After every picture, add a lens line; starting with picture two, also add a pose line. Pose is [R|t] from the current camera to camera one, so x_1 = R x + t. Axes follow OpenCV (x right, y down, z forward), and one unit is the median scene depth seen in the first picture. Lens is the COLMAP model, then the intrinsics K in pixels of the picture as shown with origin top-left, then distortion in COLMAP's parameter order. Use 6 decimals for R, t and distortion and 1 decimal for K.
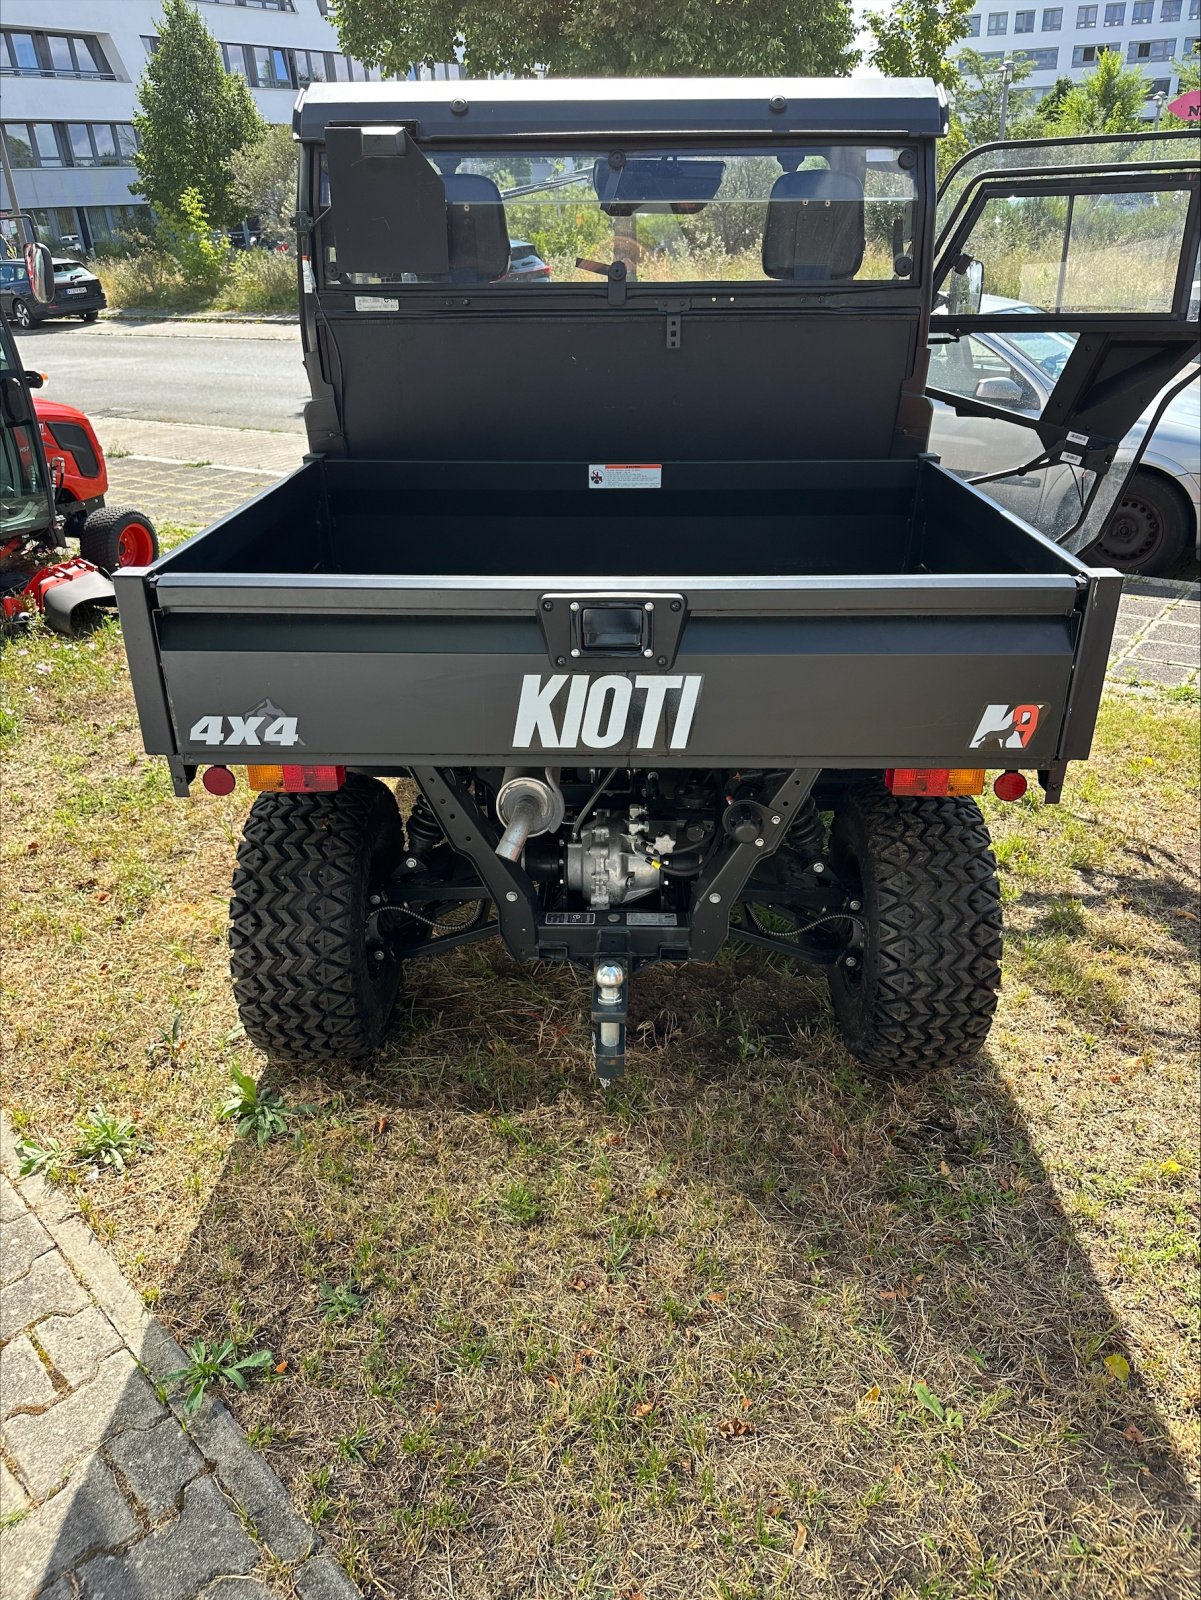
lens RADIAL K [[1157.7, 0, 600.4], [0, 1157.7, 778.3], [0, 0, 1]] dist [0.013213, -0.027424]
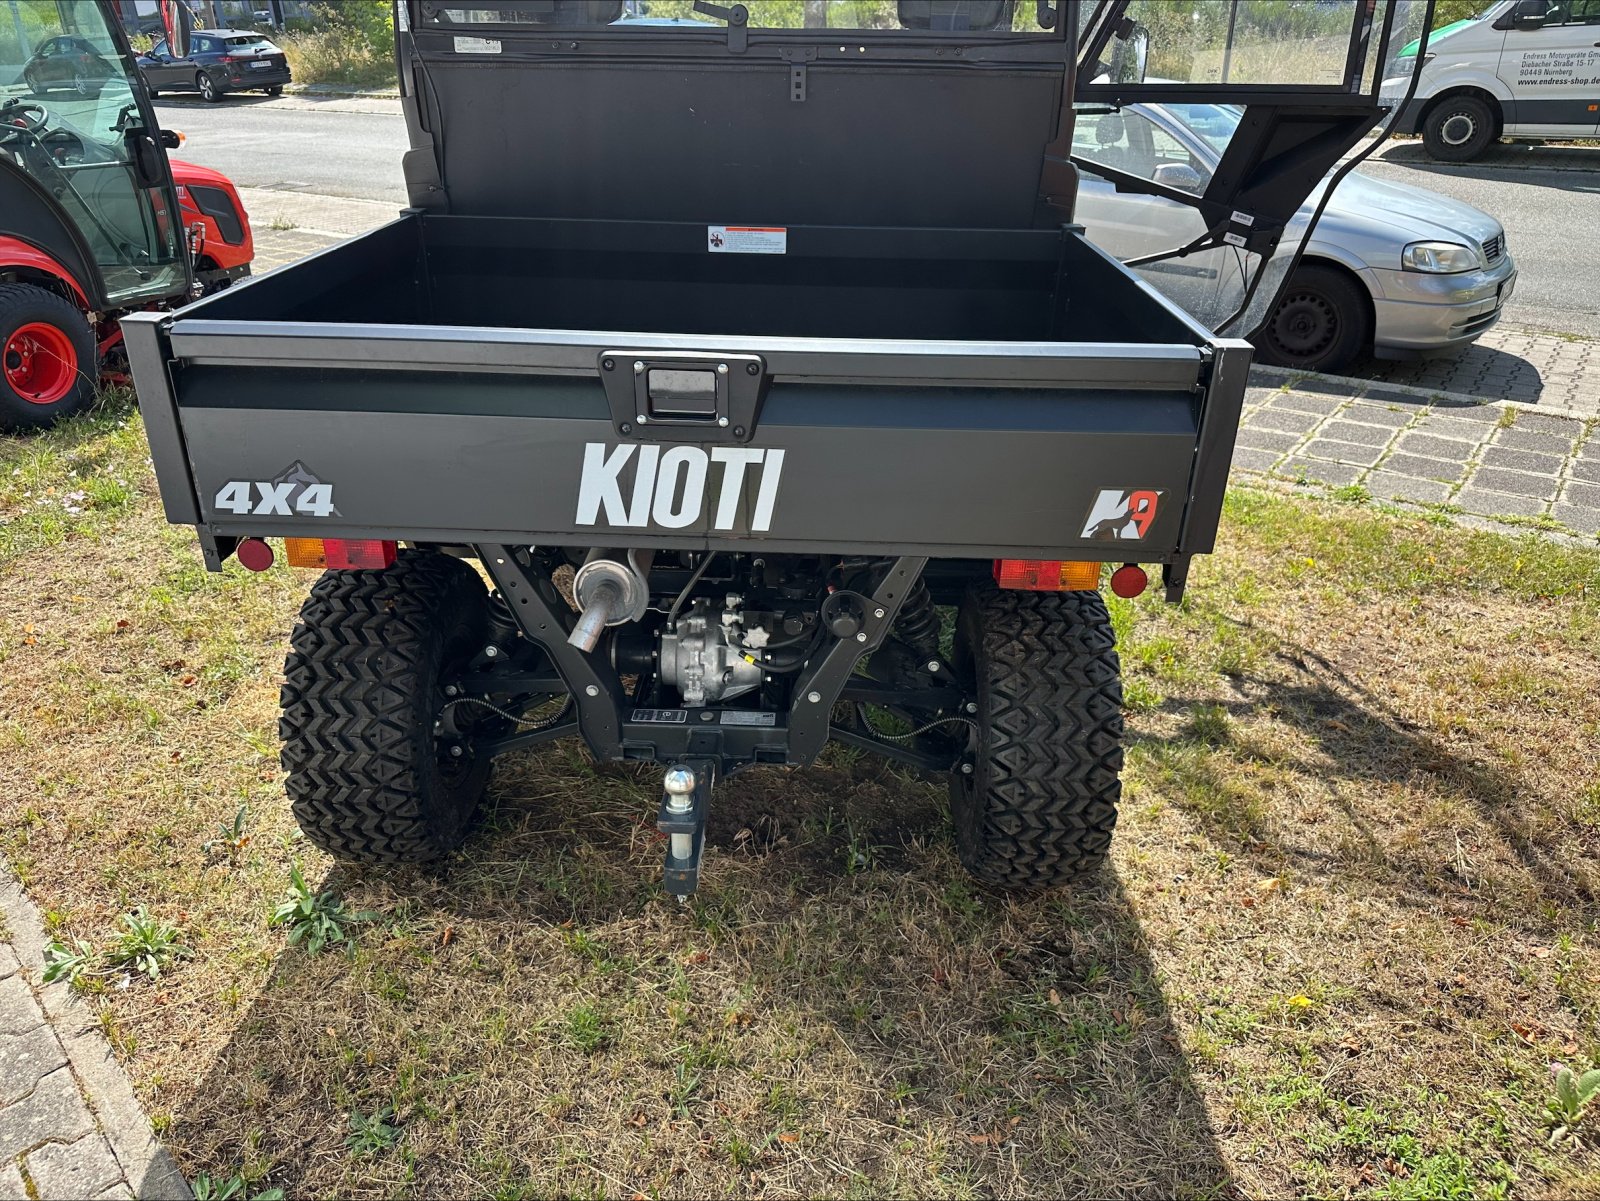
lens RADIAL K [[1161.8, 0, 790.5], [0, 1161.8, 584.2], [0, 0, 1]] dist [0.004543, -0.013949]
pose [[0.999713, 0.023646, 0.003845, 0.077955], [-0.023686, 0.999661, 0.010808, 0.004986], [-0.003588, -0.010896, 0.999934, 0.086397]]
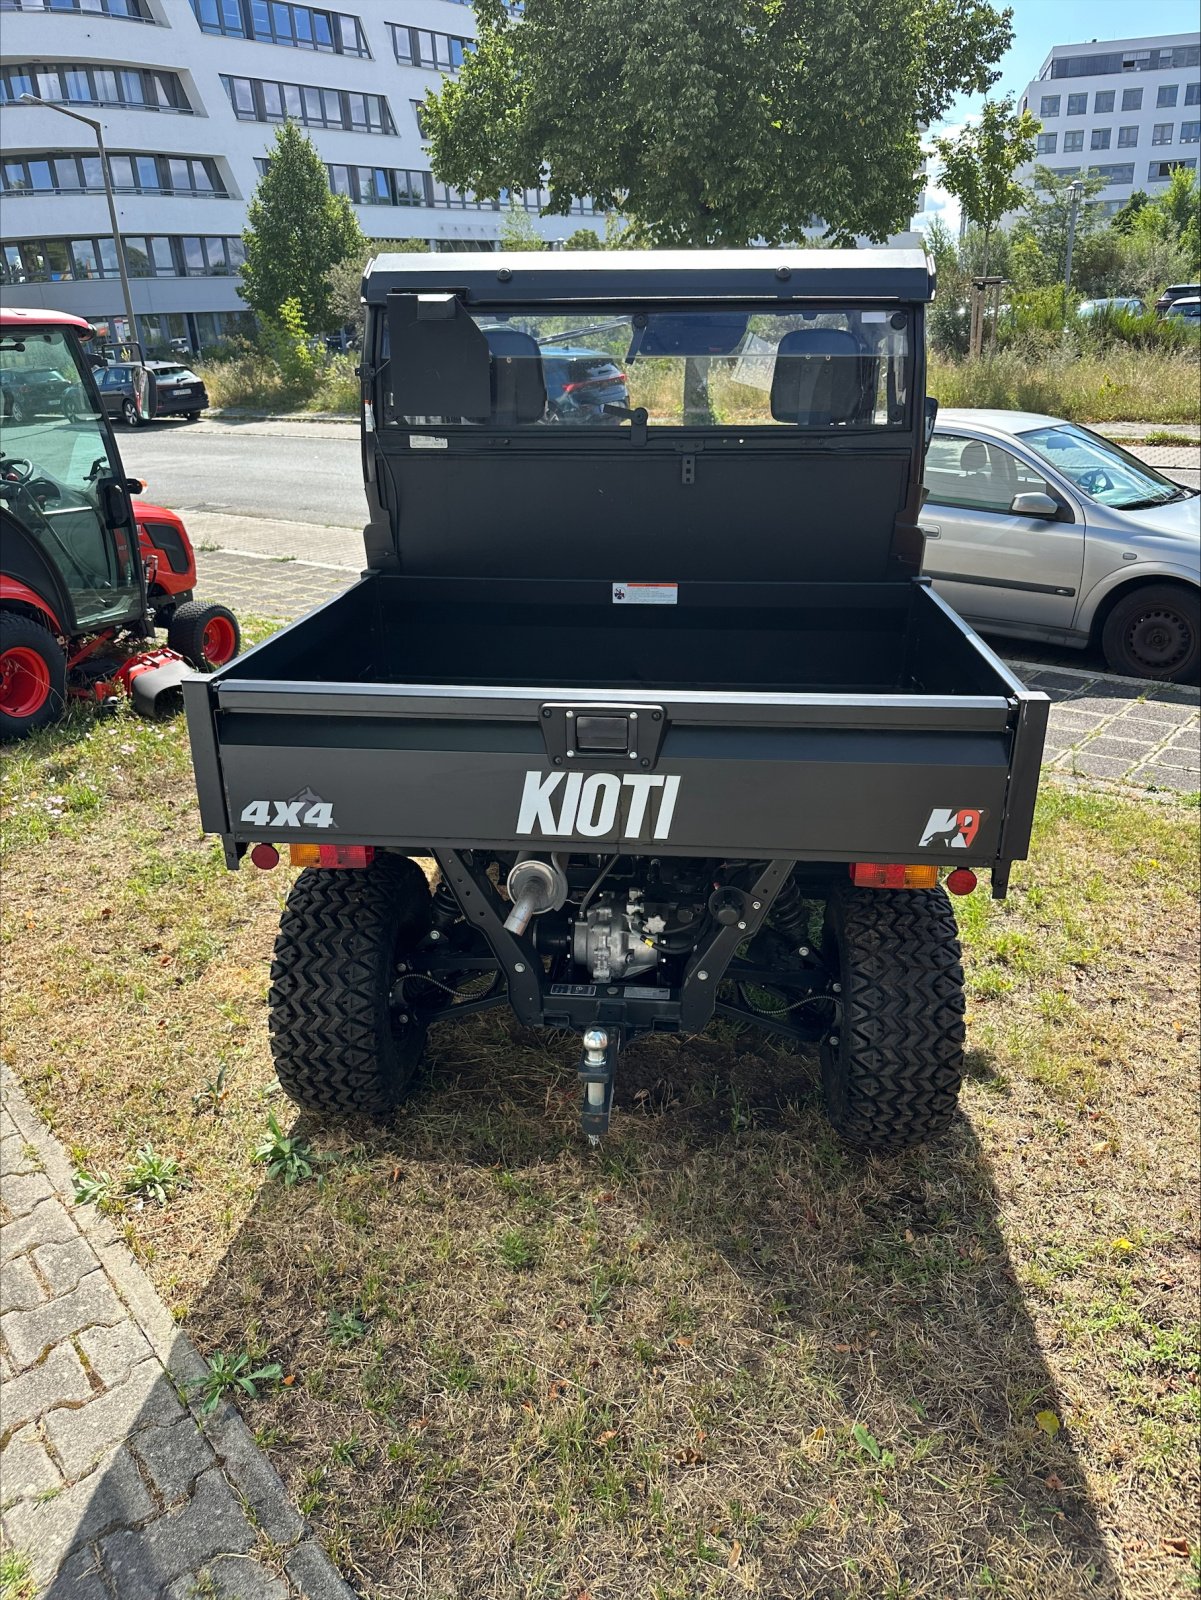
lens RADIAL K [[1155.1, 0, 604.8], [0, 1155.1, 771.8], [0, 0, 1]] dist [0.017709, -0.032406]
pose [[0.998084, 0.024414, -0.056845, 0.065989], [-0.028907, 0.996407, -0.079606, 0.000079], [0.054697, 0.081097, 0.995204, -0.122978]]
